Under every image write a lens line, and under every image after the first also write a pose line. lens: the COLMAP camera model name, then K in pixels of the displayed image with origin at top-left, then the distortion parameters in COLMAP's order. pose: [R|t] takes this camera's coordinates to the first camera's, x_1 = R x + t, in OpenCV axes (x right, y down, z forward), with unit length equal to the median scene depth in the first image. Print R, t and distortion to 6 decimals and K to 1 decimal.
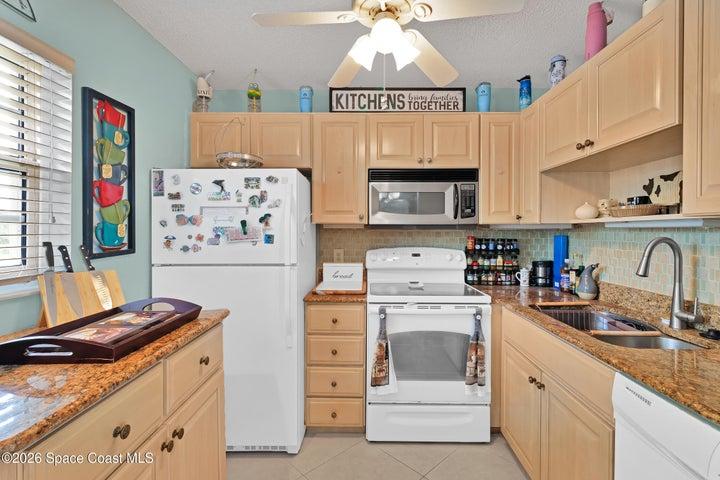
lens RADIAL K [[339.8, 0, 367.1], [0, 339.8, 233.2], [0, 0, 1]] dist [0.002422, -0.000345]
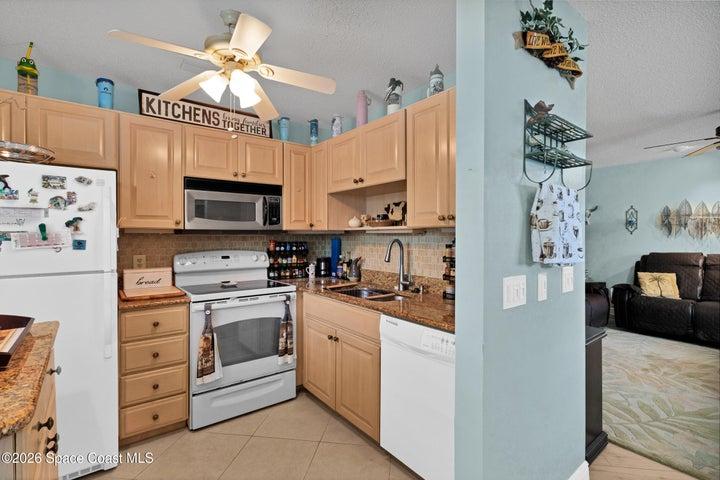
lens RADIAL K [[339.8, 0, 362.7], [0, 339.8, 237.7], [0, 0, 1]] dist [0.002422, -0.000345]
pose [[0.784719, -0.006009, 0.619822, -0.238637], [0.005979, 0.999980, 0.002126, 0.000573], [-0.619823, 0.002038, 0.784739, -0.182513]]
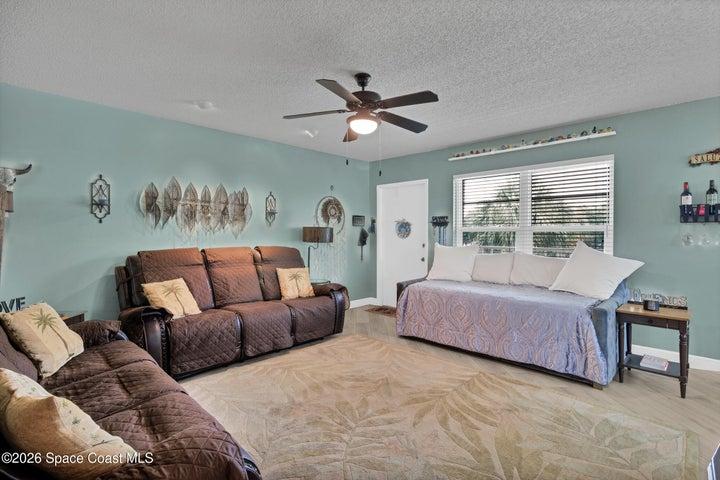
lens RADIAL K [[339.8, 0, 371.8], [0, 339.8, 234.6], [0, 0, 1]] dist [0.002422, -0.000345]
pose [[-0.737841, -0.007448, 0.674933, 0.985689], [0.003669, 0.999880, 0.015045, 0.025083], [-0.674964, 0.013577, -0.737725, 0.856872]]
